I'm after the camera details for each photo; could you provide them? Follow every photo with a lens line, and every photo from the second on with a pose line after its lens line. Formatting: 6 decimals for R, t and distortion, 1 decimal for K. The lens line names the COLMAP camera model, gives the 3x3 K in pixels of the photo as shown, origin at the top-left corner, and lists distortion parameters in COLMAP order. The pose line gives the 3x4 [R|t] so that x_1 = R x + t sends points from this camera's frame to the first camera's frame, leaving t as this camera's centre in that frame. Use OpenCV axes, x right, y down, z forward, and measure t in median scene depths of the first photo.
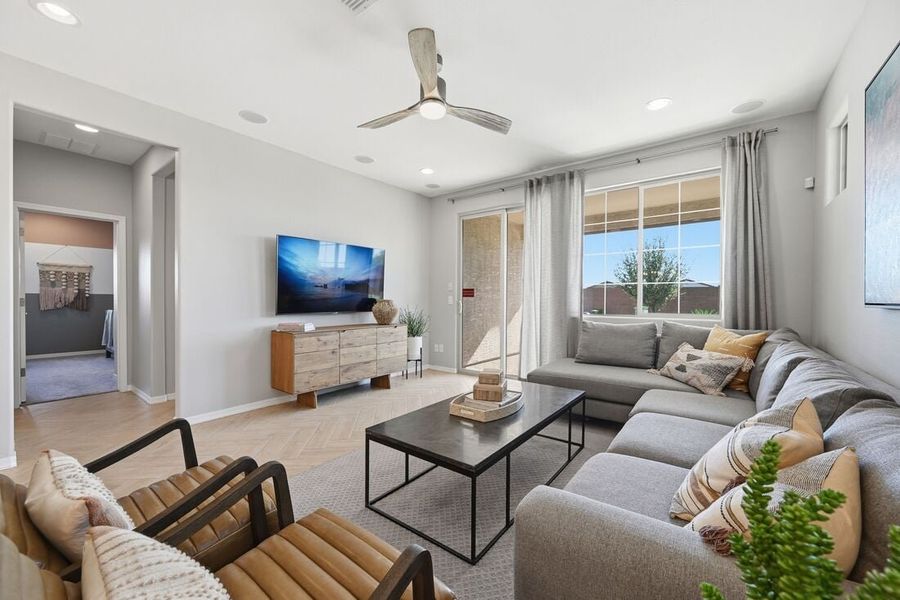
lens RADIAL K [[353.9, 0, 448.6], [0, 353.9, 298.4], [0, 0, 1]] dist [-0.002701, 0.000286]
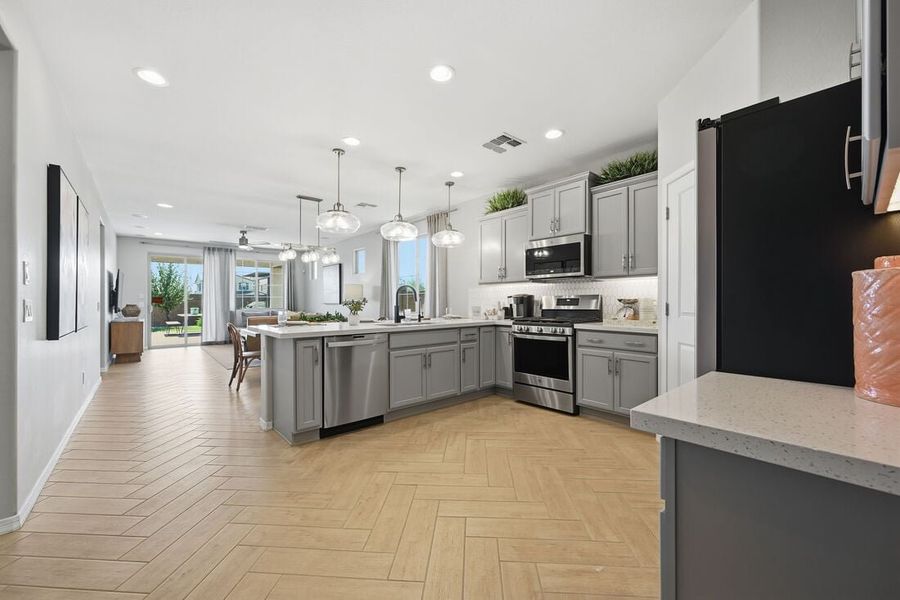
lens RADIAL K [[353.9, 0, 449.8], [0, 353.9, 300.0], [0, 0, 1]] dist [-0.002701, 0.000286]
pose [[0.187826, -0.003692, 0.982195, -1.691656], [0.003197, 0.999990, 0.003148, -0.022031], [-0.982197, 0.002549, 0.187836, -0.868181]]
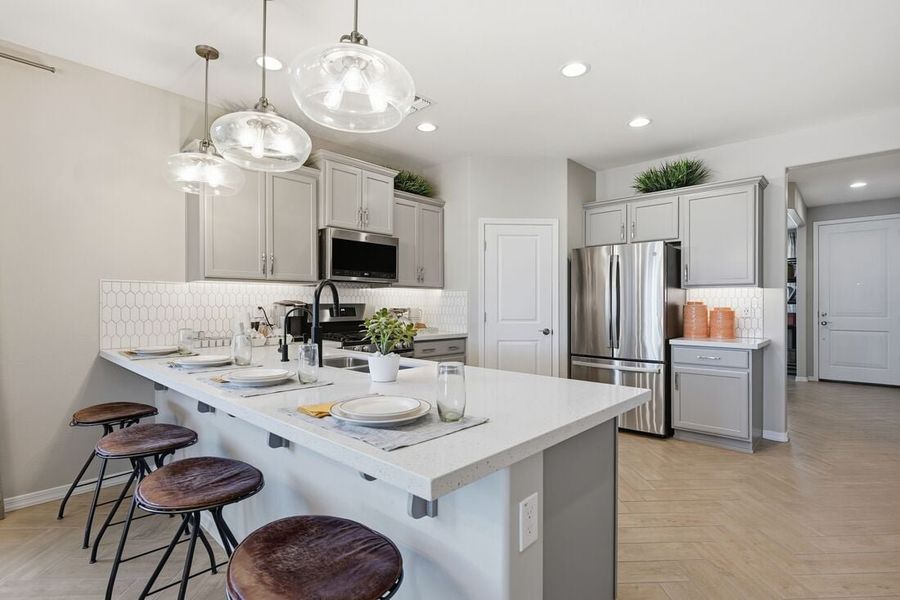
lens RADIAL K [[436.9, 0, 449.3], [0, 436.9, 304.8], [0, 0, 1]] dist [-0.004025, 0.000592]
pose [[-0.996875, -0.013211, 0.077886, -0.957074], [-0.012850, 0.999904, 0.005128, -0.036612], [-0.077947, 0.004111, -0.996949, -0.036621]]
